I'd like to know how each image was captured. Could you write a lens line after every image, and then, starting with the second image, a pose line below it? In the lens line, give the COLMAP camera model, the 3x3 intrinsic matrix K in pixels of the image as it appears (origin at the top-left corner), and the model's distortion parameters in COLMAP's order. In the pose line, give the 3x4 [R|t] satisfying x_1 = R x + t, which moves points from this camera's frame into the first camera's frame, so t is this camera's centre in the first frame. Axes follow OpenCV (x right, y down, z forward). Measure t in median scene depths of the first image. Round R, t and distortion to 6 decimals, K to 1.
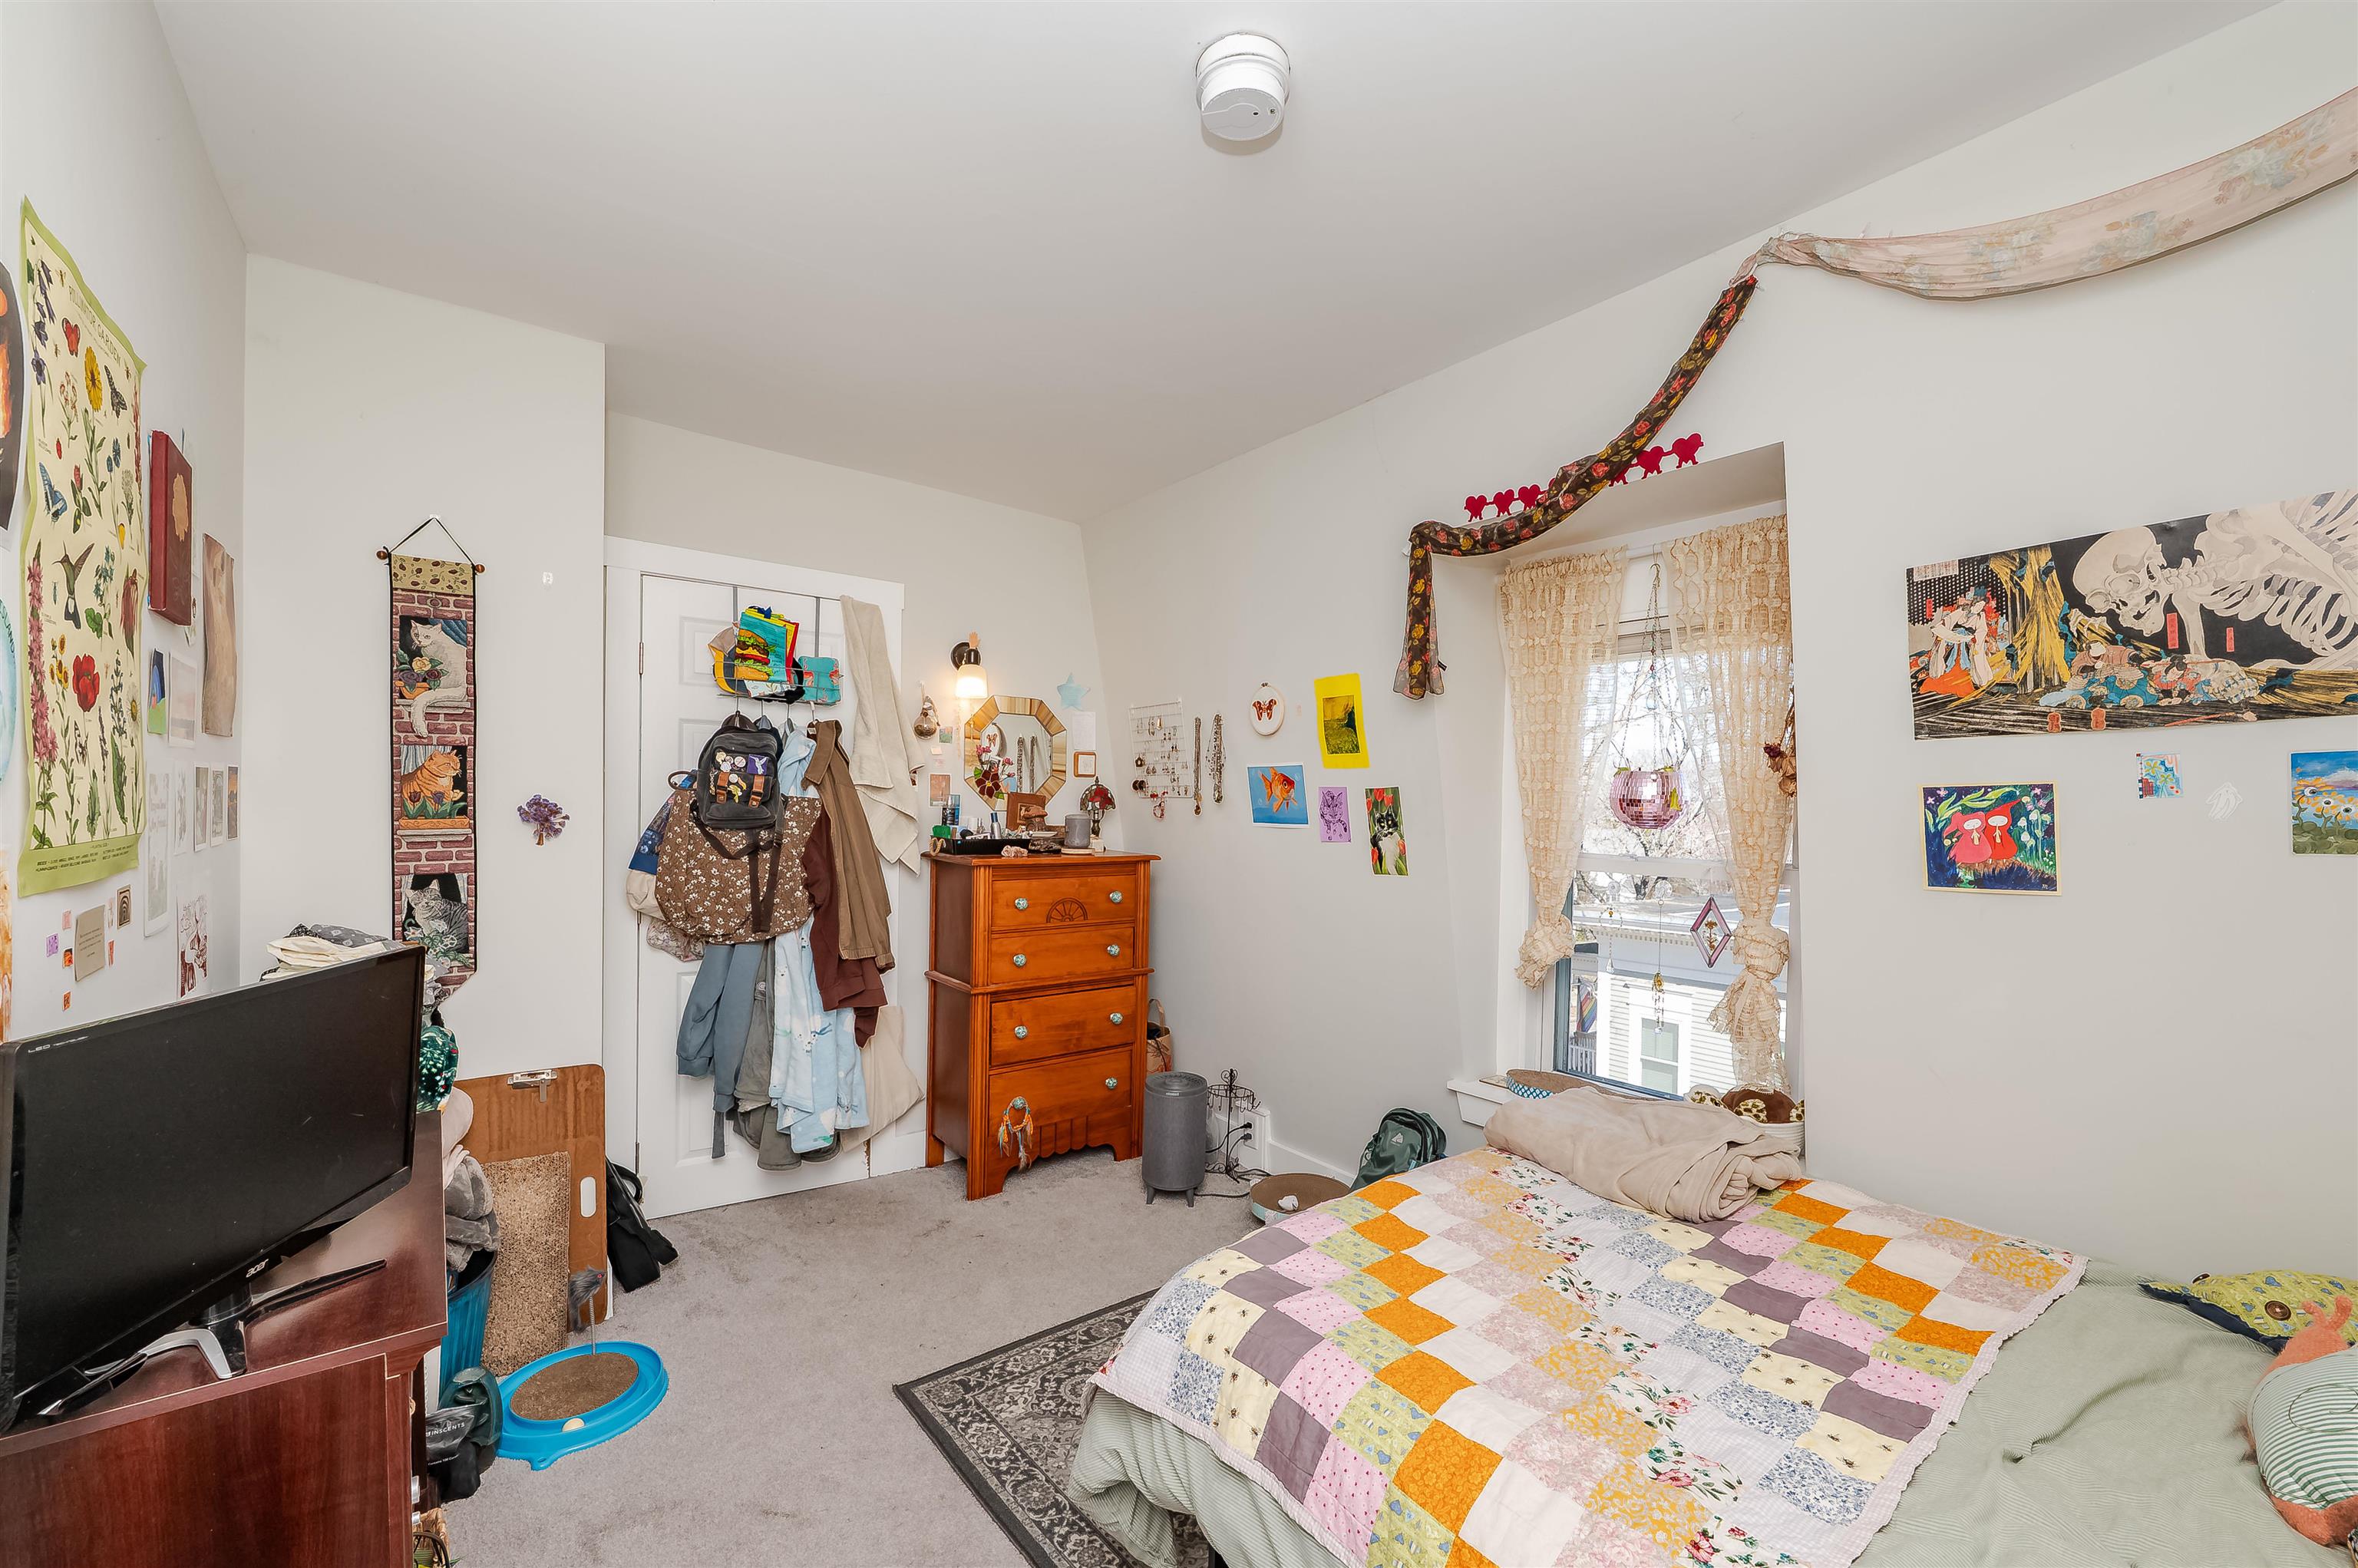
lens RADIAL K [[947.7, 0, 1172.2], [0, 947.7, 813.5], [0, 0, 1]] dist [0.000178, -0.000245]
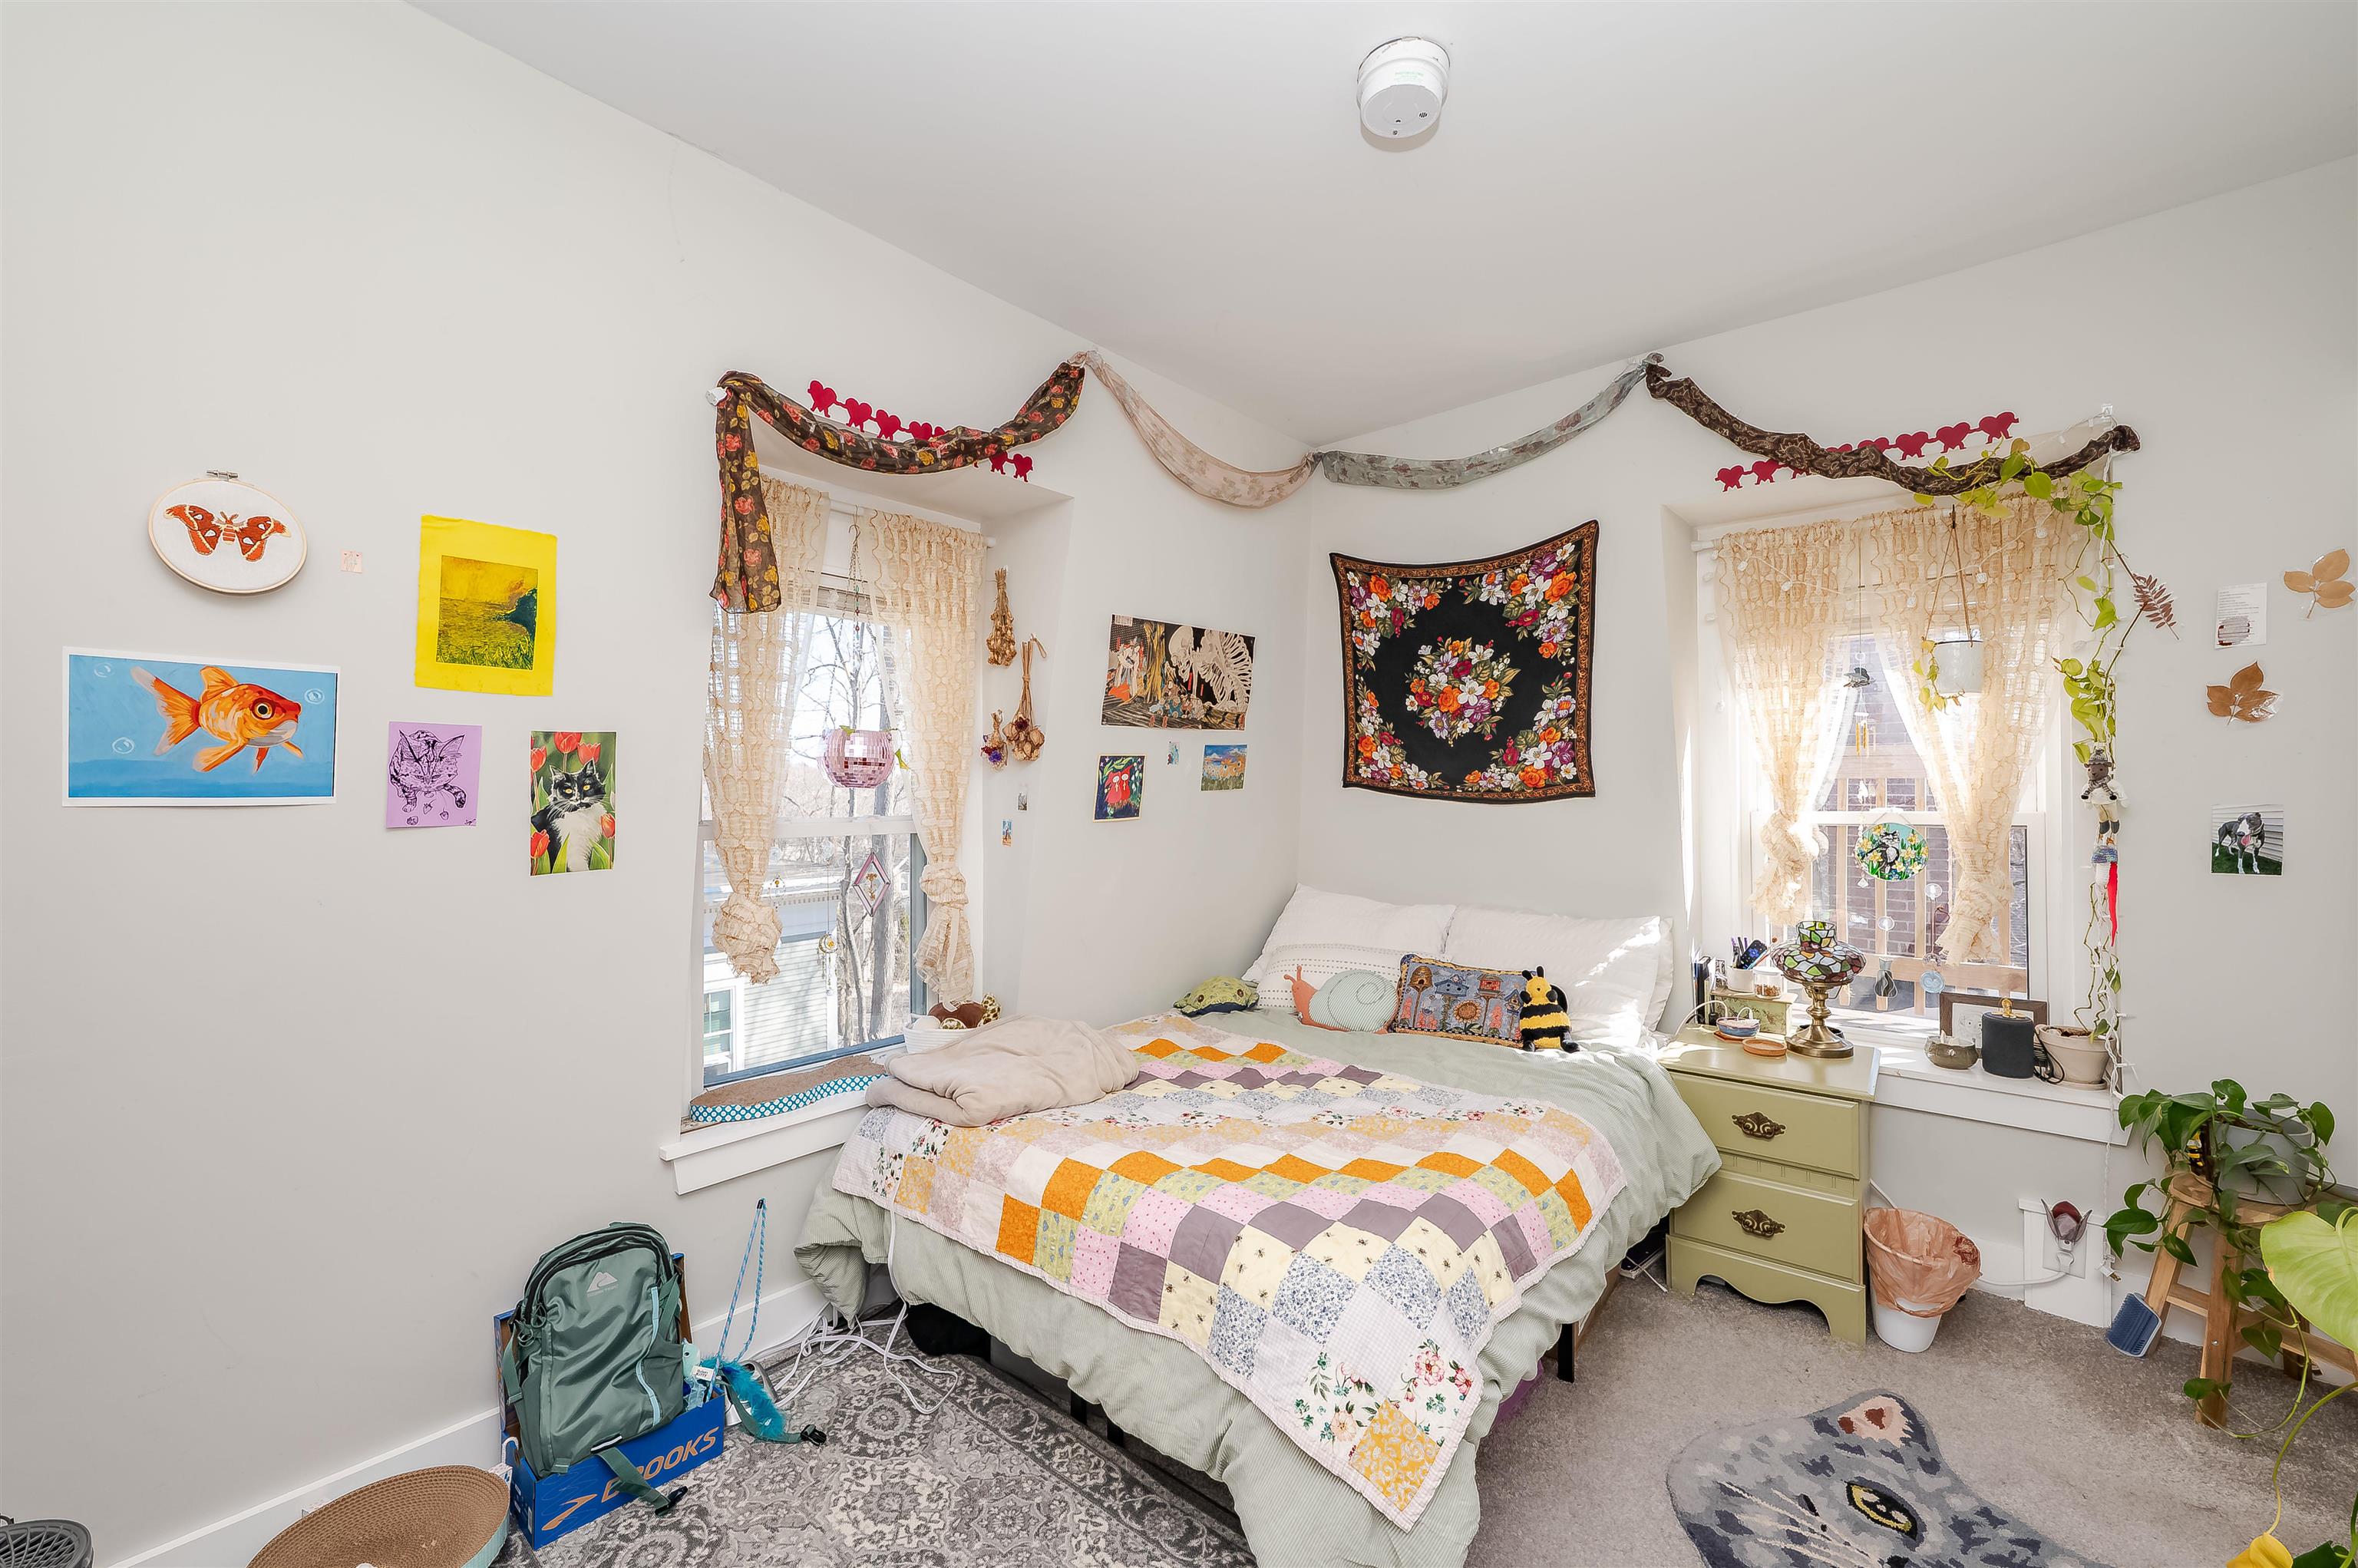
lens RADIAL K [[937.9, 0, 1175.5], [0, 937.9, 775.1], [0, 0, 1]] dist [0.008171, 0.000018]
pose [[-0.200378, -0.002296, 0.979716, -0.757567], [0.002056, 0.999994, 0.002764, 0.000049], [-0.979716, 0.002568, -0.200372, 1.225255]]
